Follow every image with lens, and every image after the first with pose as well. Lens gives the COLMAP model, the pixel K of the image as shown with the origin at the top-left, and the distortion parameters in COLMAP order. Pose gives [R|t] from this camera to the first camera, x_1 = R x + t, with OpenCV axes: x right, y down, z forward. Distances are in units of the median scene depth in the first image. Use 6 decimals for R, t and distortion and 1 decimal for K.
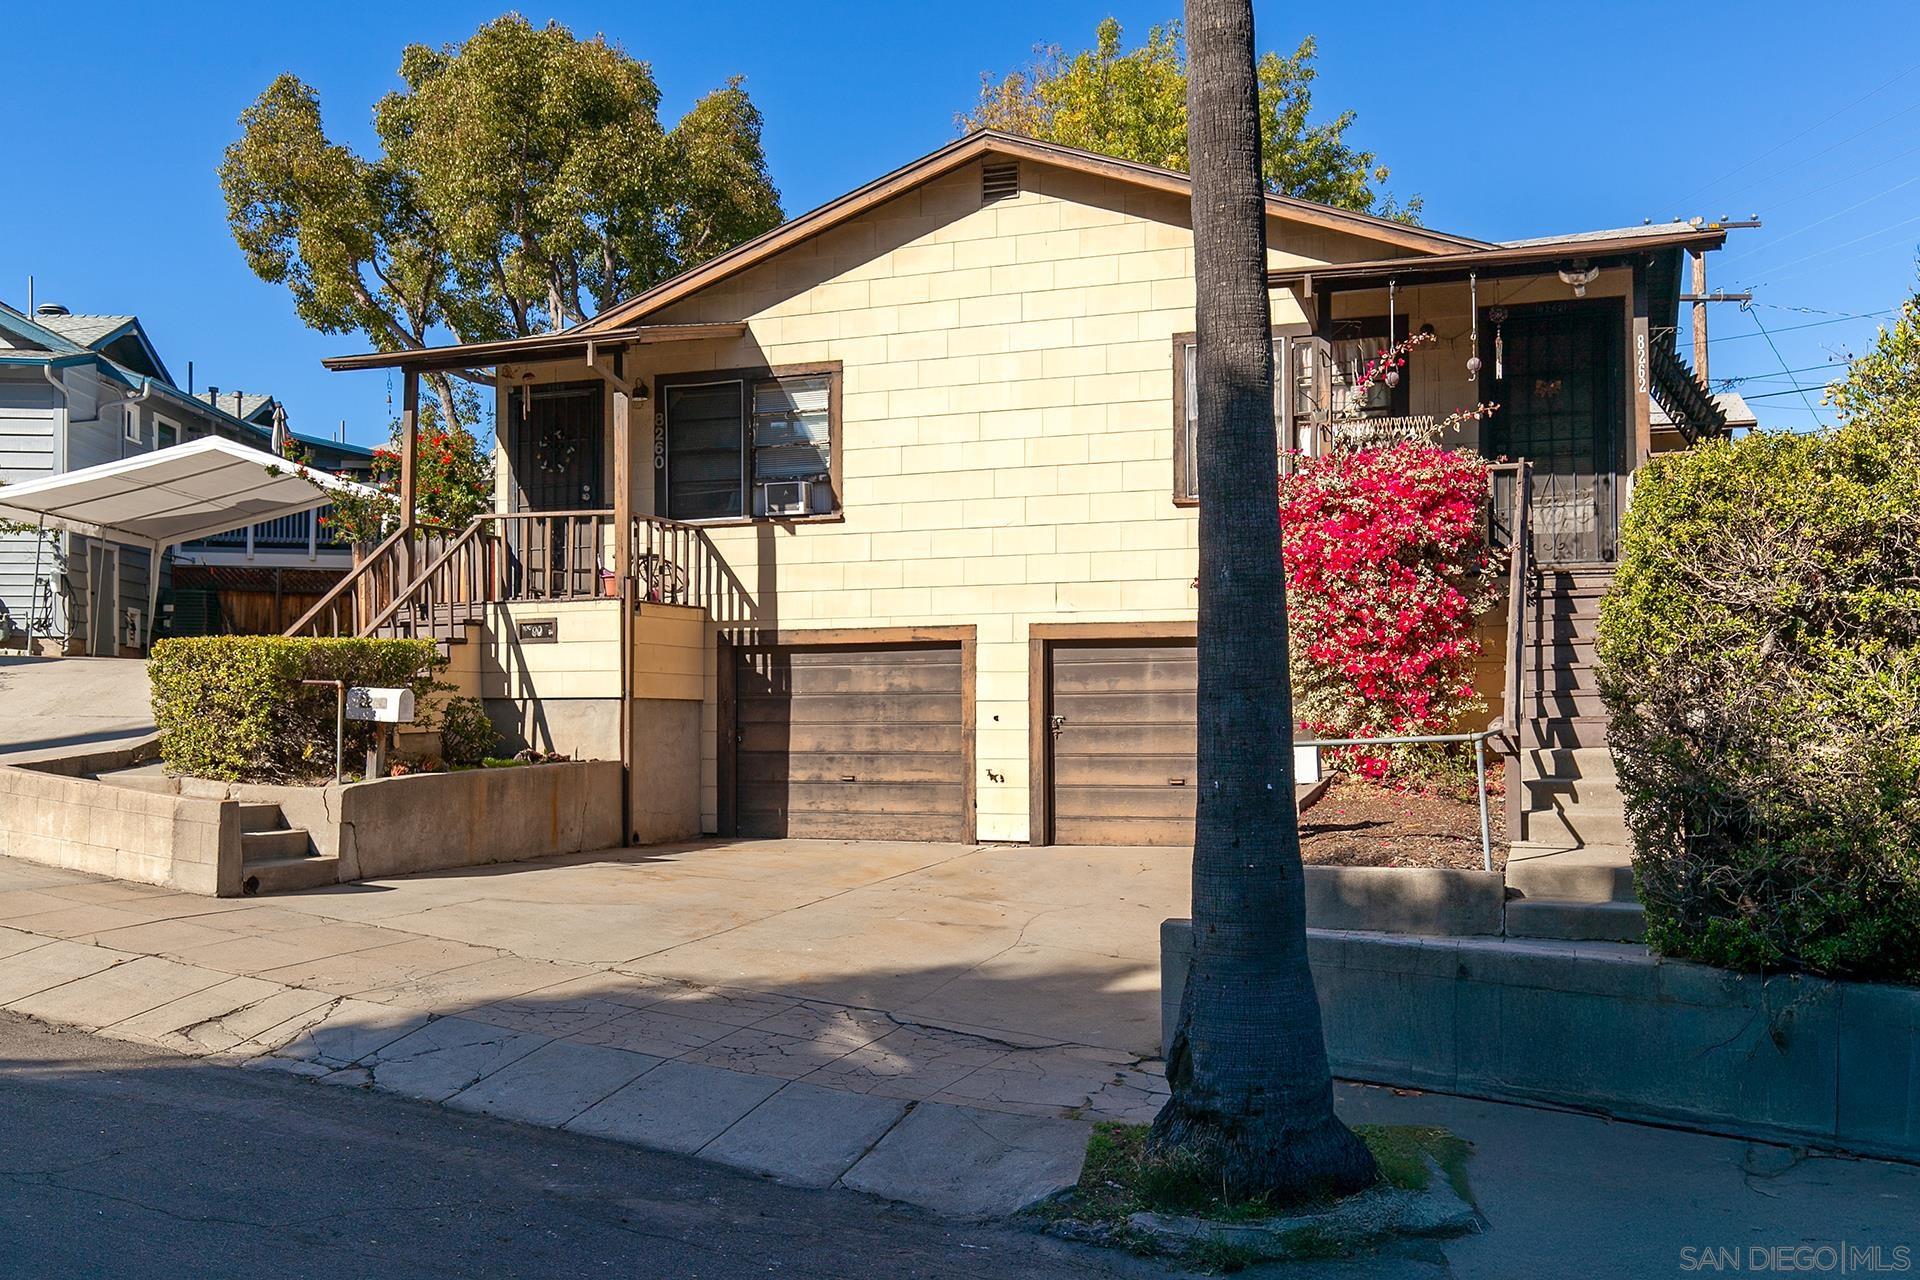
lens RADIAL K [[1669.2, 0, 971.5], [0, 1669.2, 687.1], [0, 0, 1]] dist [0.022667, -0.005858]
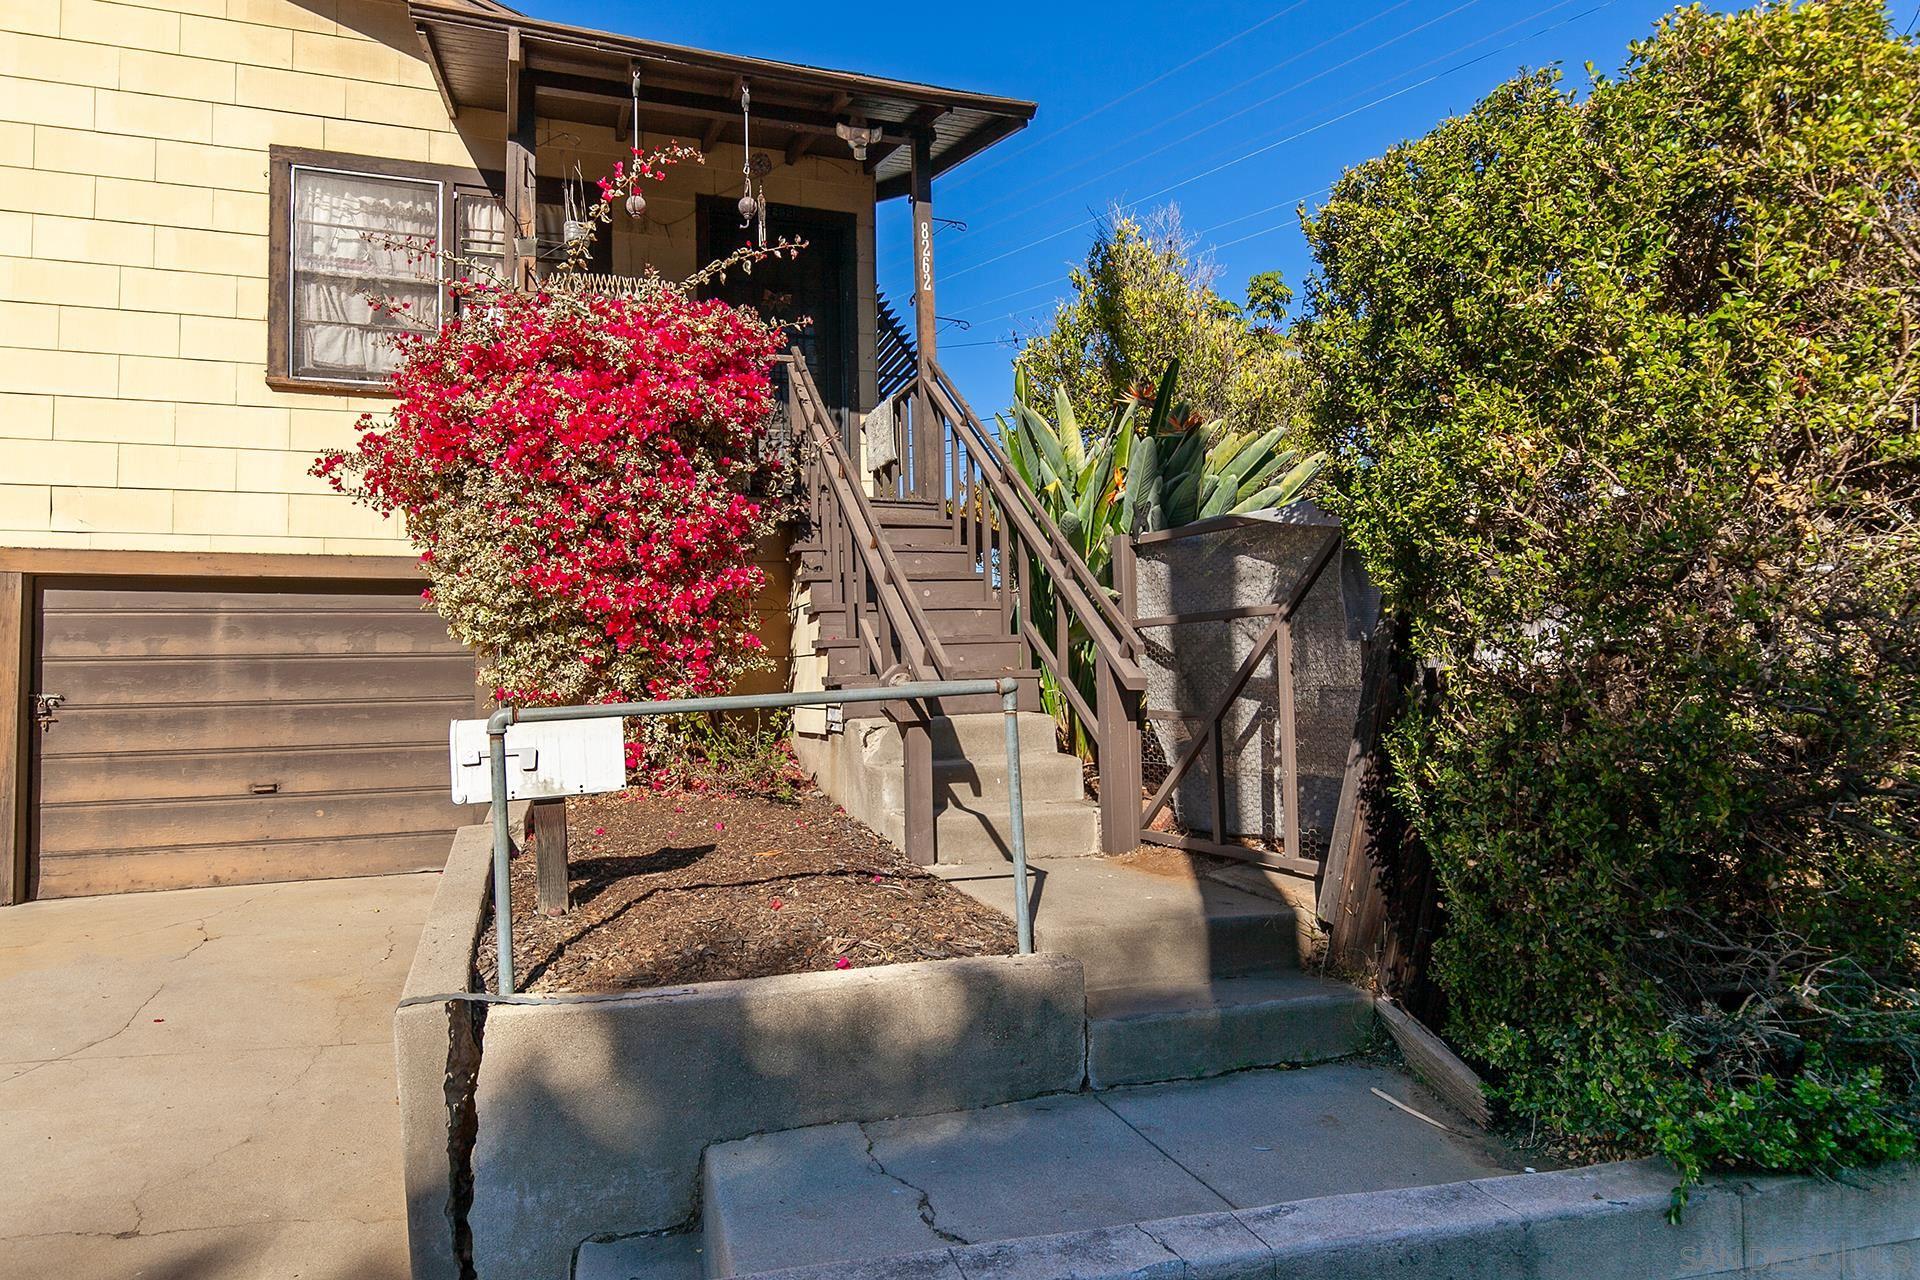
lens RADIAL K [[1199.6, 0, 993.9], [0, 1199.6, 625.8], [0, 0, 1]] dist [-0.000319, -0.002384]
pose [[0.773719, 0.024461, 0.633056, 0.041317], [0.009079, 0.998724, -0.049687, 0.017235], [-0.633464, 0.044192, 0.772509, 0.424895]]
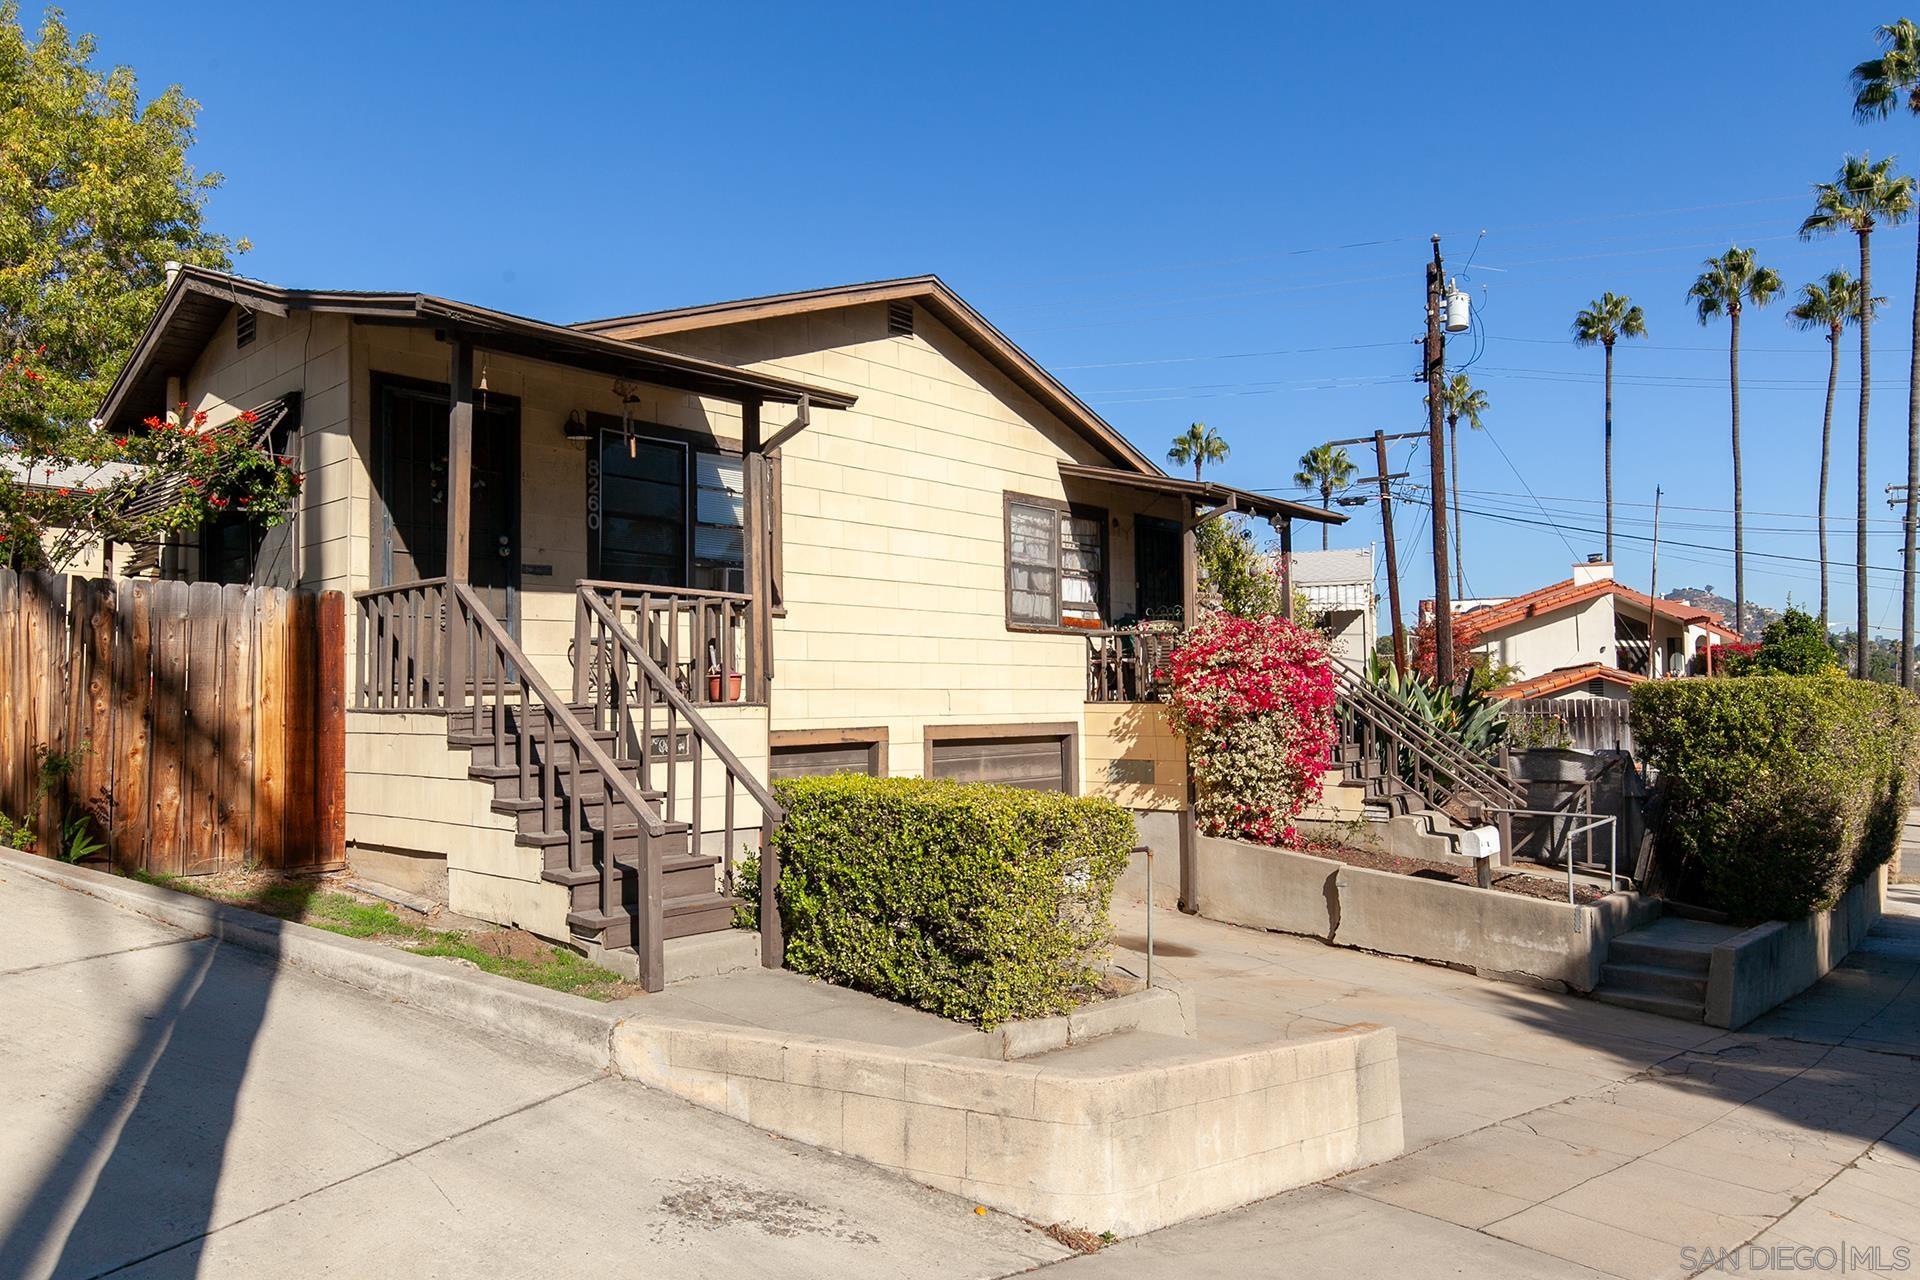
lens RADIAL K [[1245.1, 0, 957.2], [0, 1245.1, 669.7], [0, 0, 1]] dist [0.003255, -0.013978]
pose [[0.396113, 0.028297, 0.917766, -0.724167], [-0.005669, 0.999581, -0.028373, -0.052427], [-0.918184, 0.006036, 0.396107, 0.662367]]
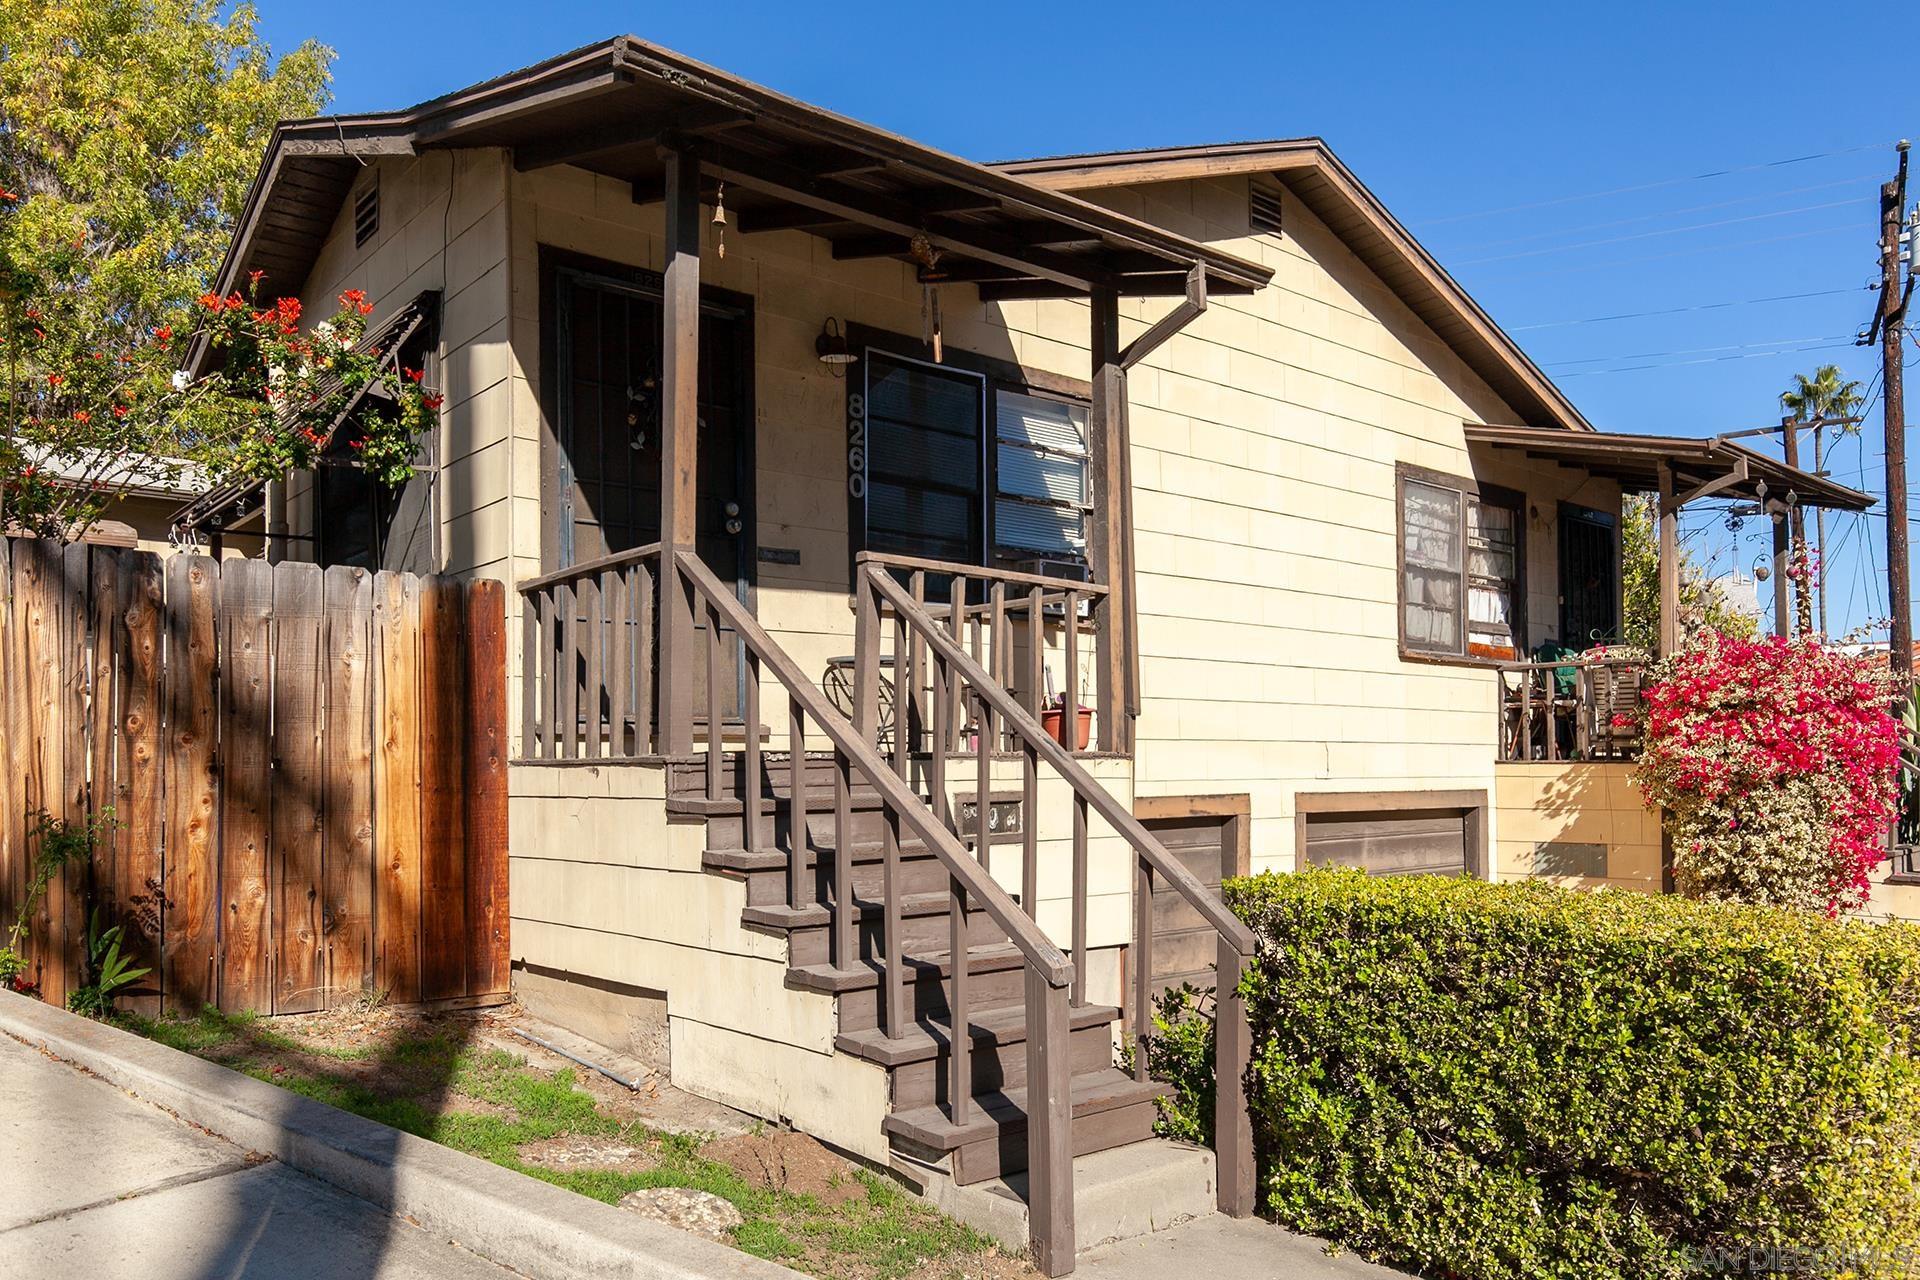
lens RADIAL K [[1407.8, 0, 1018.5], [0, 1407.8, 779.2], [0, 0, 1]] dist [-0.009808, 0.001421]
pose [[0.496356, 0.001153, 0.868118, -0.606010], [-0.007609, 0.999966, 0.003022, -0.046019], [-0.868086, -0.008105, 0.496348, 0.798151]]
